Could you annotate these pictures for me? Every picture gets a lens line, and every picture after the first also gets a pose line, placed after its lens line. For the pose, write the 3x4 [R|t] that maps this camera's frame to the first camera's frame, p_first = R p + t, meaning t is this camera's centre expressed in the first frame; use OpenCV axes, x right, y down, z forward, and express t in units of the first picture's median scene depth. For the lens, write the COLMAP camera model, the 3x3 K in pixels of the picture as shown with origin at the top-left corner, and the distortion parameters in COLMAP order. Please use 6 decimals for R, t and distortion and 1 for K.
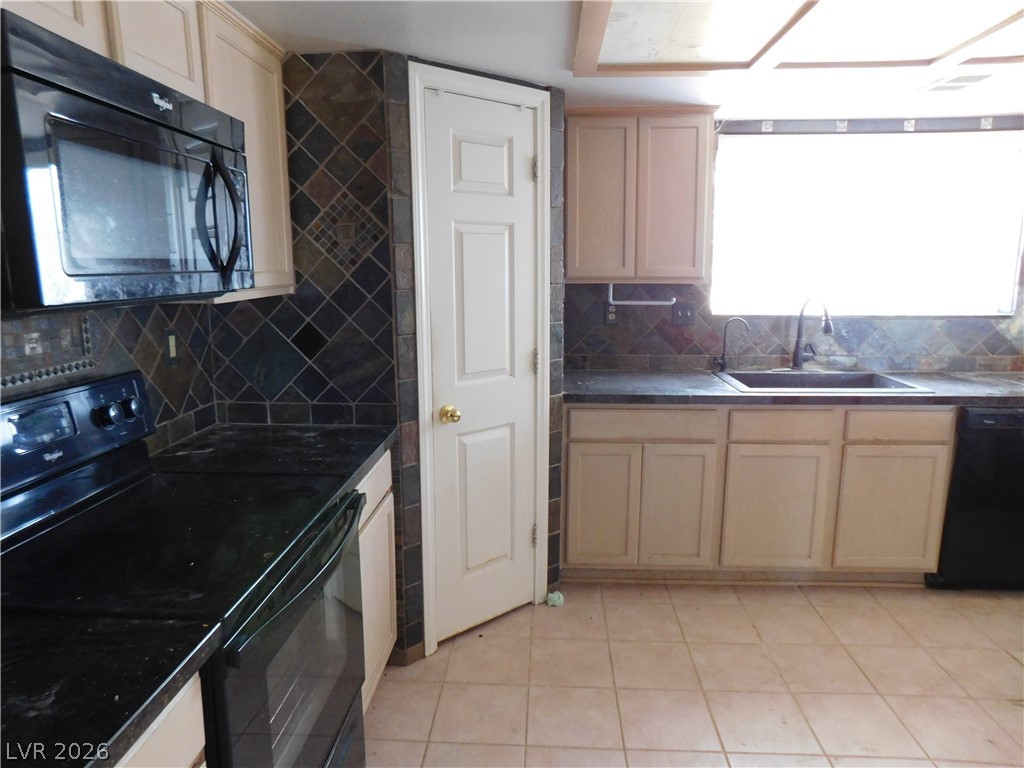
lens RADIAL K [[674.6, 0, 505.5], [0, 674.6, 381.7], [0, 0, 1]] dist [-0.067660, 0.047801]
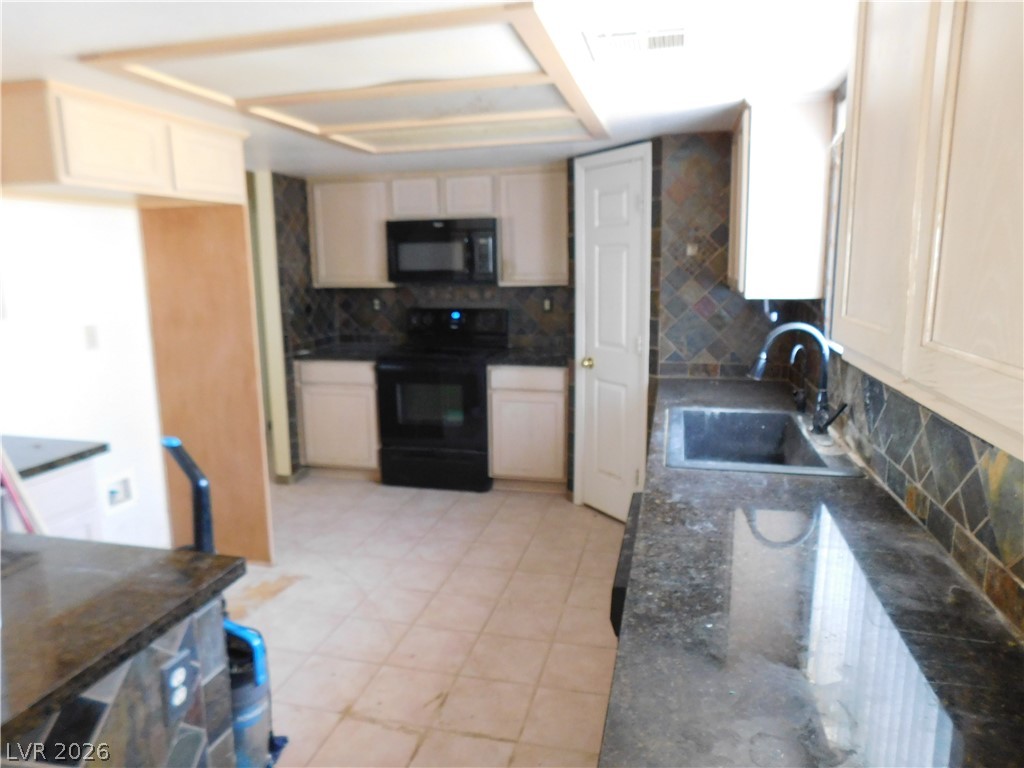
lens RADIAL K [[674.6, 0, 510.3], [0, 674.6, 386.5], [0, 0, 1]] dist [-0.067660, 0.047801]
pose [[-0.180854, 0.184877, -0.965977, 1.563882], [-0.151846, 0.965148, 0.213147, -0.219206], [0.971717, 0.185228, -0.146479, 1.081979]]
